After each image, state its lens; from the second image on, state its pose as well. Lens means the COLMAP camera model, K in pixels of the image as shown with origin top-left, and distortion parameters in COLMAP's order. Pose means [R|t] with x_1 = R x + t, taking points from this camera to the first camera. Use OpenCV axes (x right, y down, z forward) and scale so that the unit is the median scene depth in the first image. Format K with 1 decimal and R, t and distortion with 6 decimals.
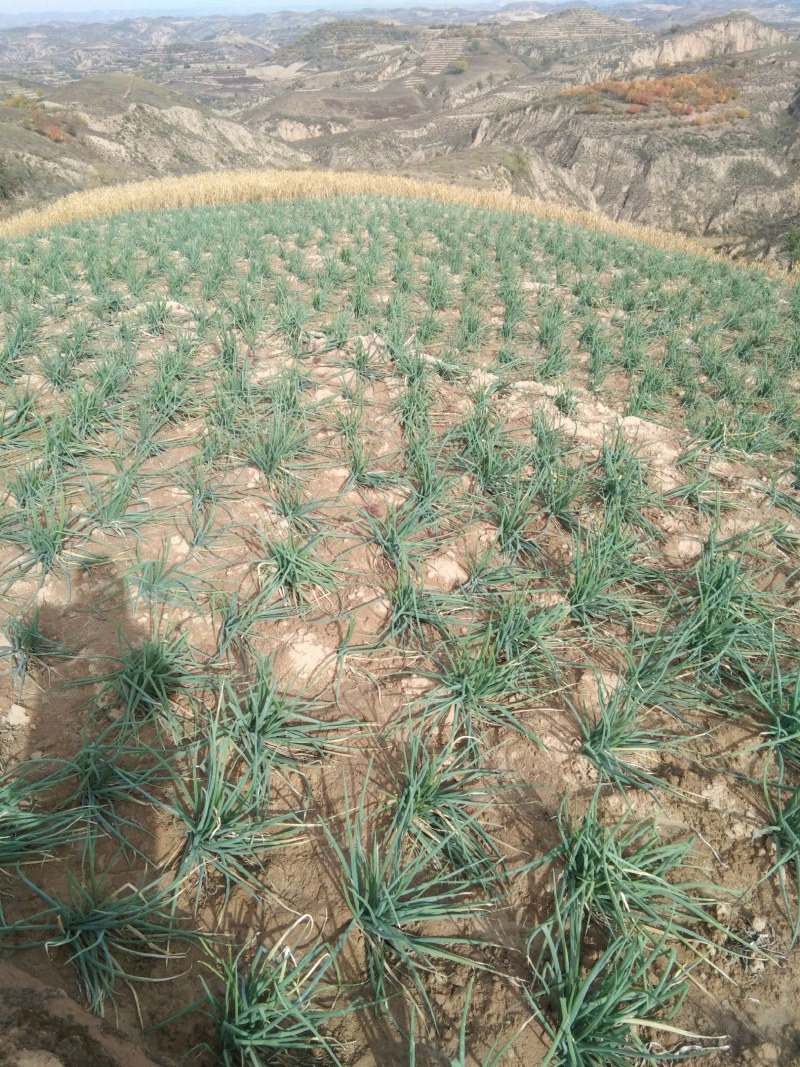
lens RADIAL K [[861.5, 0, 431.7], [0, 861.5, 532.3], [0, 0, 1]] dist [0.082038, -0.166536]
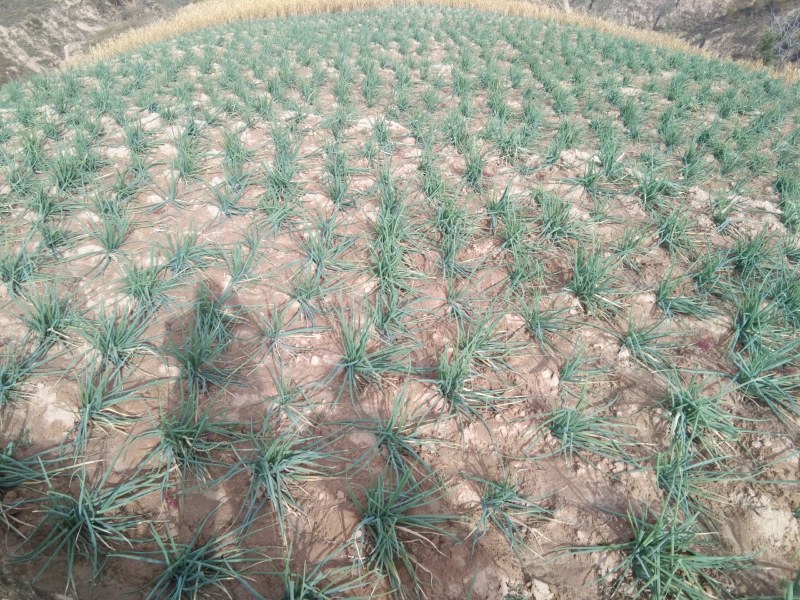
lens RADIAL K [[609.0, 0, 400.0], [0, 609.0, 300.0], [0, 0, 1]] dist [-0.001097, -0.000795]
pose [[0.999879, -0.005918, -0.014369, -0.478072], [0.007245, 0.995536, 0.094107, -0.164859], [0.013748, -0.094200, 0.995458, 0.219565]]
